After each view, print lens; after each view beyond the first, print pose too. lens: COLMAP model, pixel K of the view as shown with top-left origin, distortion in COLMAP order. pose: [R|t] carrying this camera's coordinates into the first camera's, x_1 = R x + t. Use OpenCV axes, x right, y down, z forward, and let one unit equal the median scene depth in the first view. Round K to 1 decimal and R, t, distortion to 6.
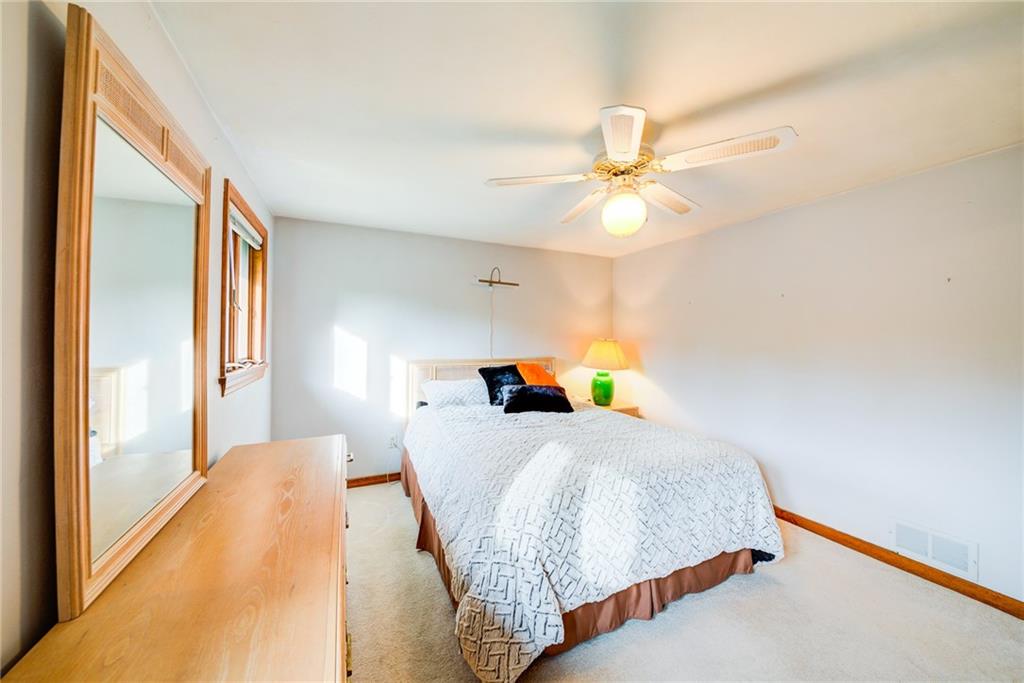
lens RADIAL K [[361.7, 0, 512.1], [0, 361.7, 333.7], [0, 0, 1]] dist [0.012328, -0.013172]
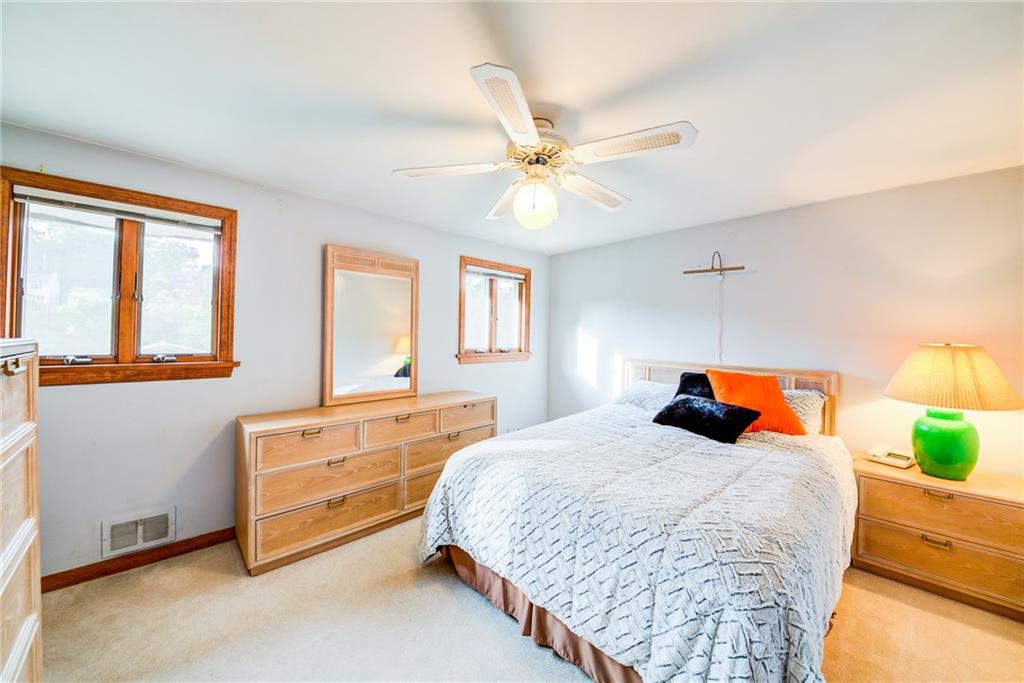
lens RADIAL K [[361.7, 0, 512.1], [0, 361.7, 333.7], [0, 0, 1]] dist [0.012328, -0.013172]
pose [[0.327907, 0.000152, -0.944710, 0.598765], [-0.001219, 0.999999, -0.000262, 0.001407], [0.944709, 0.001238, 0.327907, 0.316406]]
